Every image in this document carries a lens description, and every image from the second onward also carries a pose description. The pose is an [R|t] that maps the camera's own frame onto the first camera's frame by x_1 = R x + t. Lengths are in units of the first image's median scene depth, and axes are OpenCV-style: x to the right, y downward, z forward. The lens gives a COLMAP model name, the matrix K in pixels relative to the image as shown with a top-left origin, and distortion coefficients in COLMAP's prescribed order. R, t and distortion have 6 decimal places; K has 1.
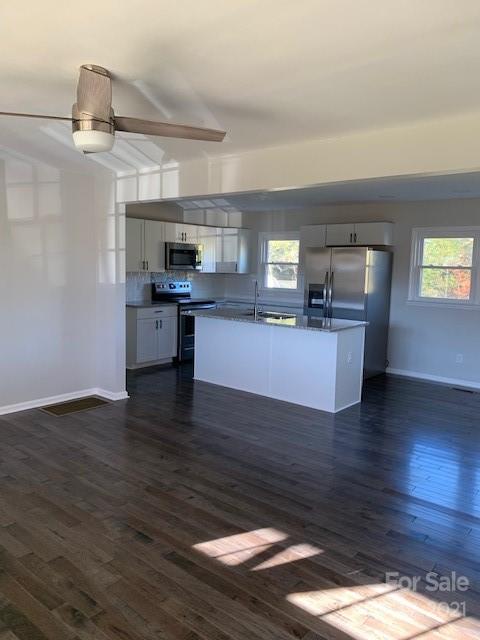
lens RADIAL K [[492.2, 0, 239.0], [0, 492.2, 319.2], [0, 0, 1]] dist [-0.023132, 0.002485]
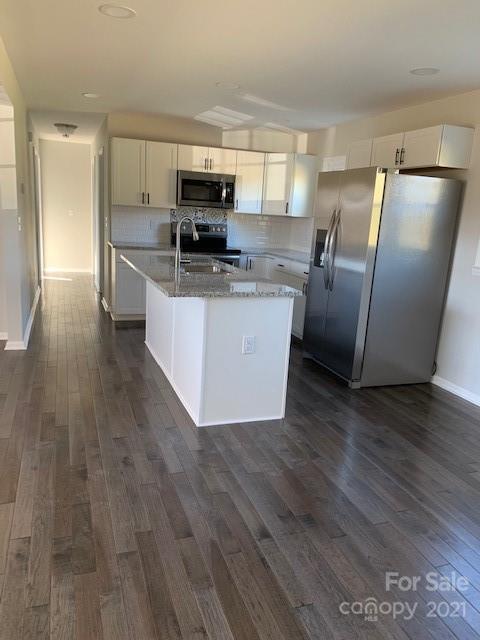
lens RADIAL K [[492.2, 0, 245.3], [0, 492.2, 335.3], [0, 0, 1]] dist [-0.023132, 0.002485]
pose [[0.865667, 0.150193, -0.477559, 0.362886], [-0.095687, 0.985988, 0.136643, -0.011143], [0.491390, -0.072591, 0.867909, 0.338502]]
